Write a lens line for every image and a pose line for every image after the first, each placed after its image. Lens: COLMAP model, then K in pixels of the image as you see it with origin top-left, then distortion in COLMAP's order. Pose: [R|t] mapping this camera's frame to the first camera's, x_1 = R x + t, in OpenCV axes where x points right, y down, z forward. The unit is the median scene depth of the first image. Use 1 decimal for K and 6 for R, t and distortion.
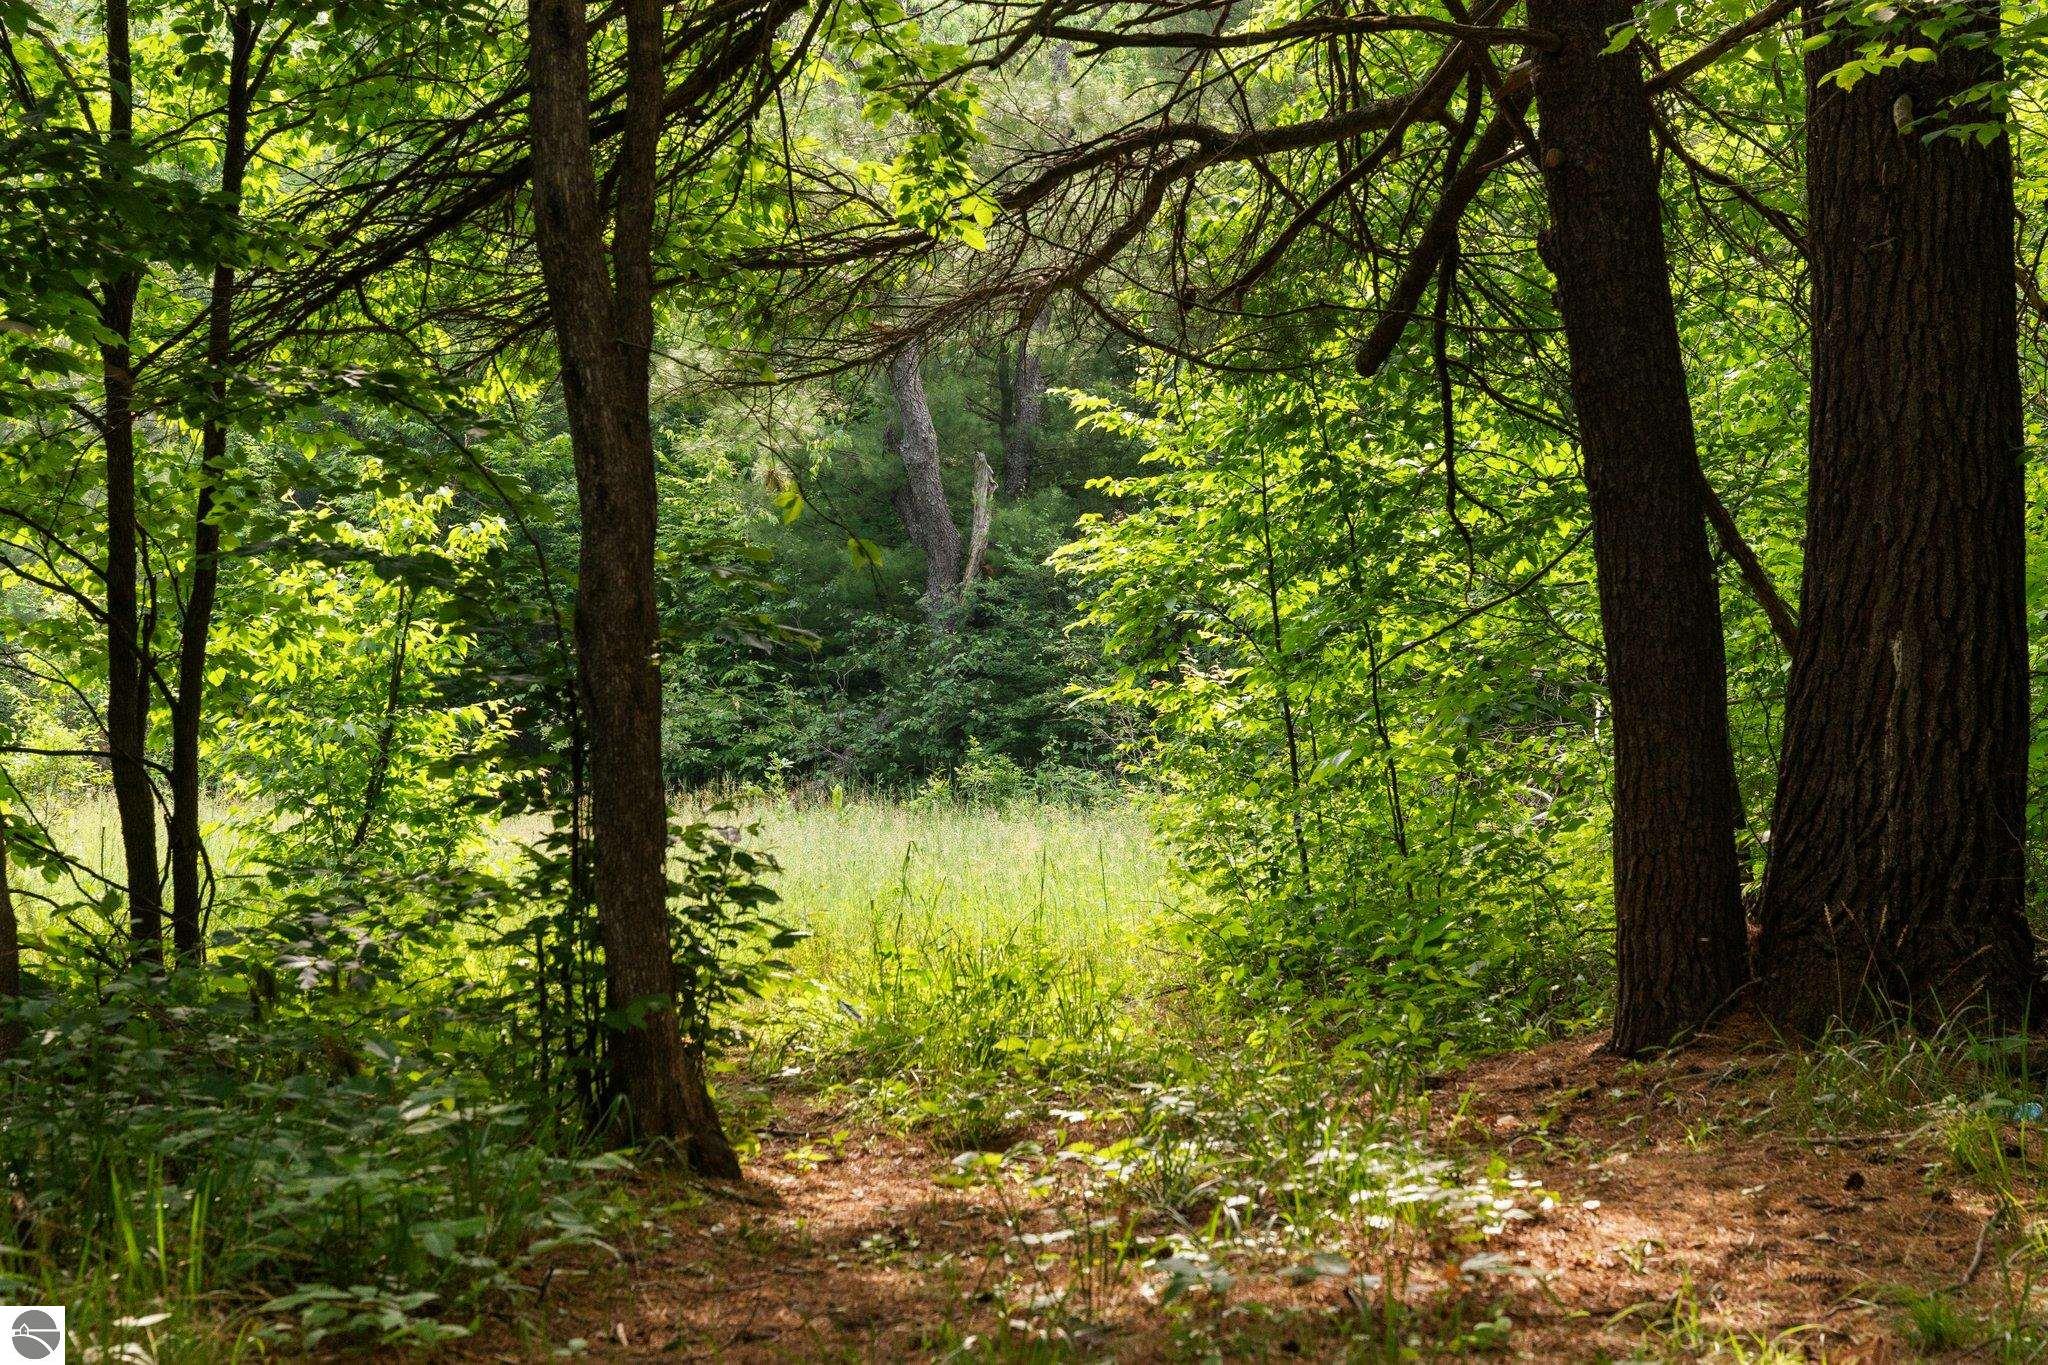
lens RADIAL K [[3986.4, 0, 1024.8], [0, 3986.4, 670.7], [0, 0, 1]] dist [0.091011, 0.000000]
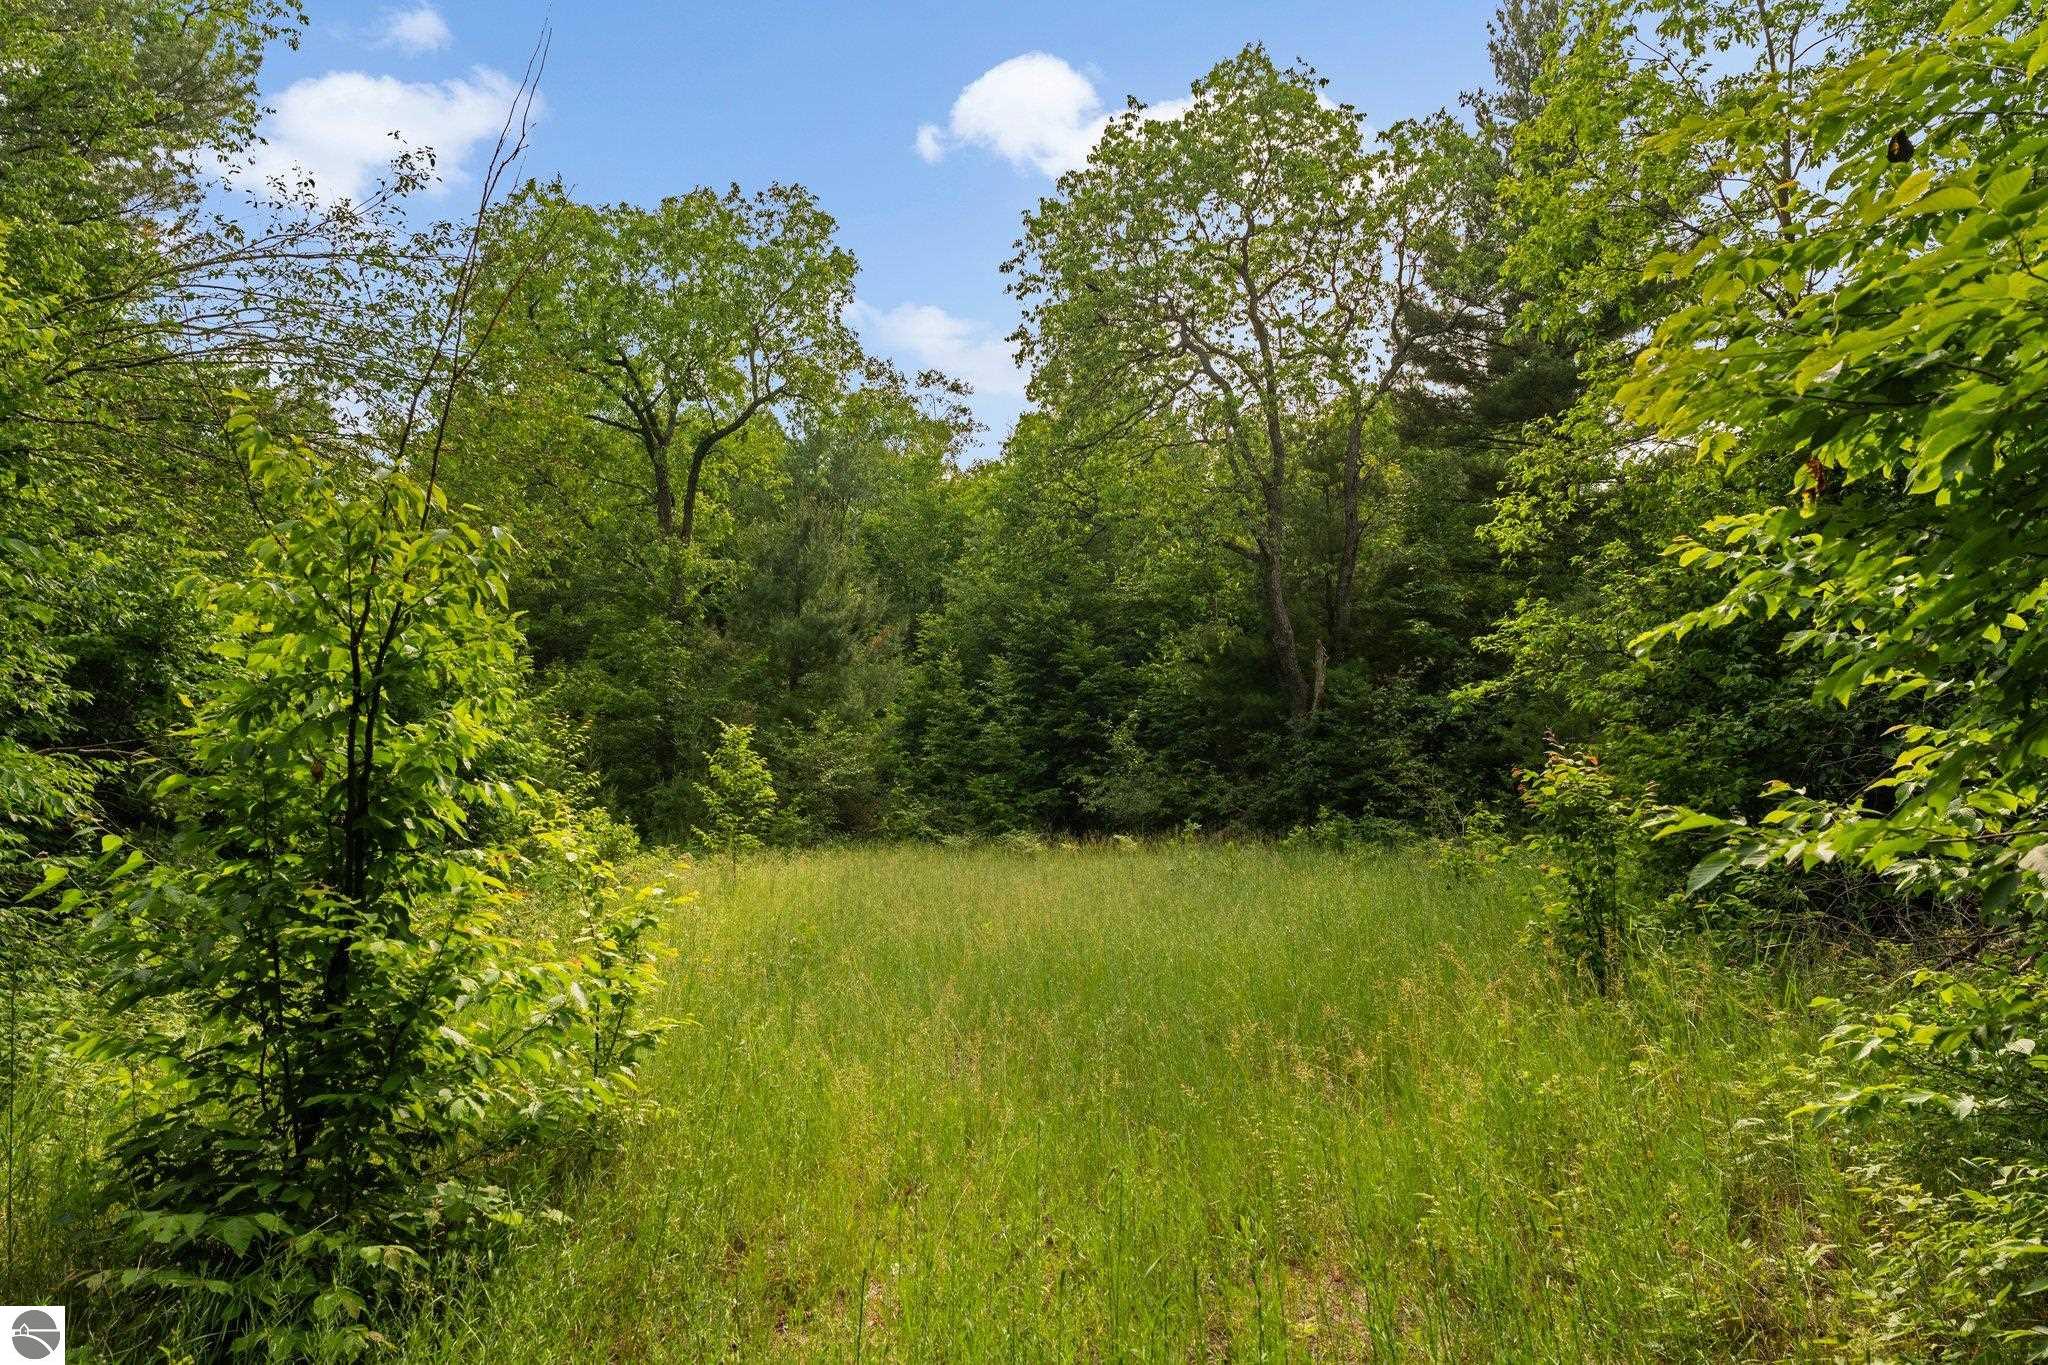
lens RADIAL K [[1356.9, 0, 1024.1], [0, 1356.9, 686.1], [0, 0, 1]] dist [0.005210, 0.000053]
pose [[0.974521, -0.040479, -0.220616, -0.018385], [0.028024, 0.997847, -0.059297, -0.003532], [0.222541, 0.051604, 0.973557, 1.144624]]
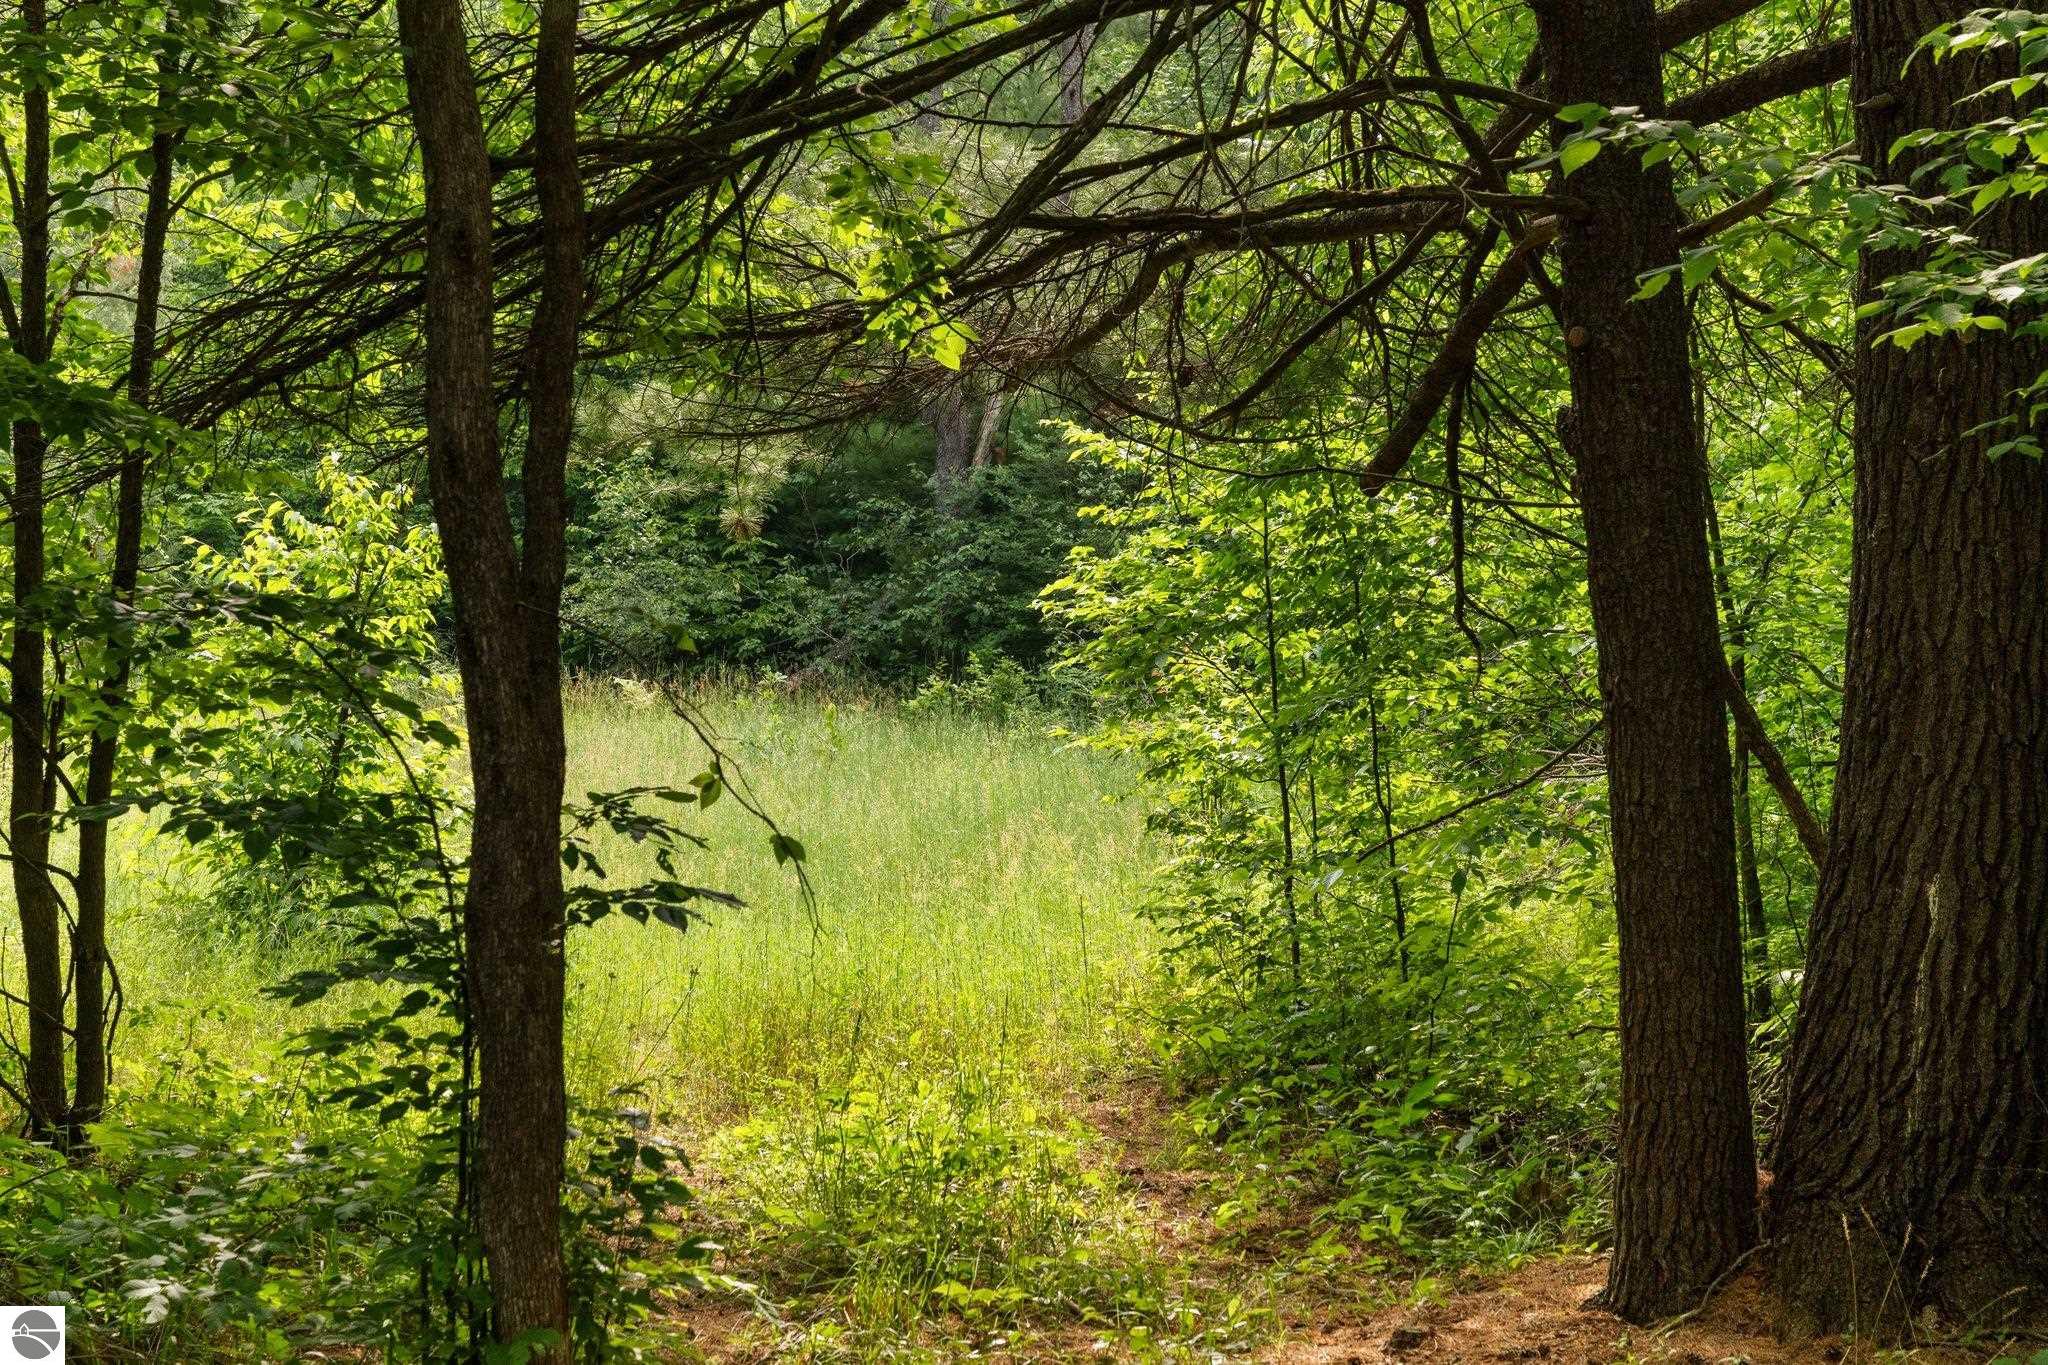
lens RADIAL K [[3986.4, 0, 1024.1], [0, 3986.4, 693.6], [0, 0, 1]] dist [0.091011, 0.000000]
pose [[0.999567, 0.029046, -0.004772, 0.010734], [-0.028704, 0.997749, 0.060613, -0.079387], [0.006521, -0.060450, 0.998150, 0.070560]]
